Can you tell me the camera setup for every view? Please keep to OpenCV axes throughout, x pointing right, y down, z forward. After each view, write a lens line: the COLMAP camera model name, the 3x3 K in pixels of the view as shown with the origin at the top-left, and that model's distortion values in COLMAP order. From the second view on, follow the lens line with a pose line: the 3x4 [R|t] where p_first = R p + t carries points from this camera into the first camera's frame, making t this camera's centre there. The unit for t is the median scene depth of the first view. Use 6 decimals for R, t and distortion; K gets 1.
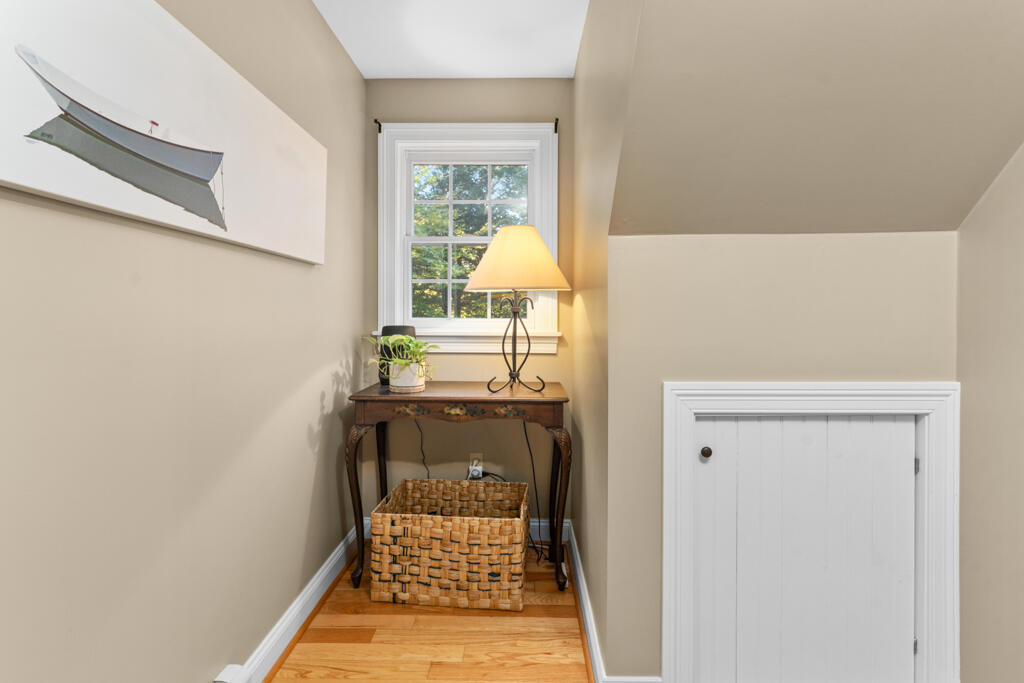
lens RADIAL K [[495.8, 0, 510.6], [0, 495.8, 315.0], [0, 0, 1]] dist [0.003076, -0.001774]
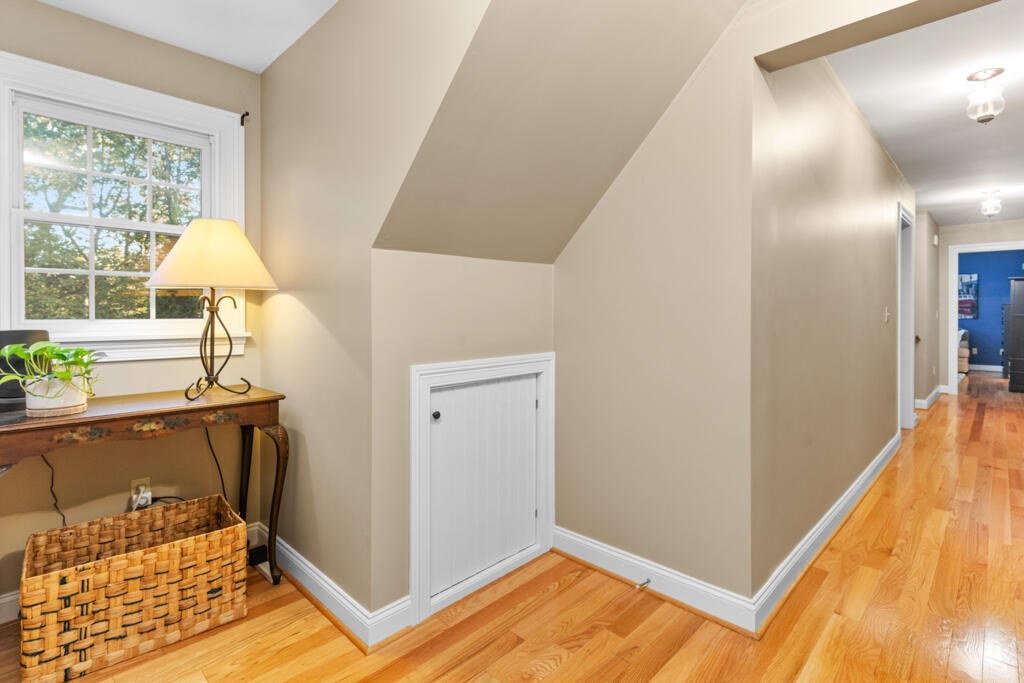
lens RADIAL K [[495.8, 0, 516.5], [0, 495.8, 312.5], [0, 0, 1]] dist [0.003076, -0.001774]
pose [[0.683140, -0.004276, 0.730275, -0.318210], [0.004312, 0.999989, 0.001823, -0.004213], [-0.730275, 0.001903, 0.683151, -0.061784]]
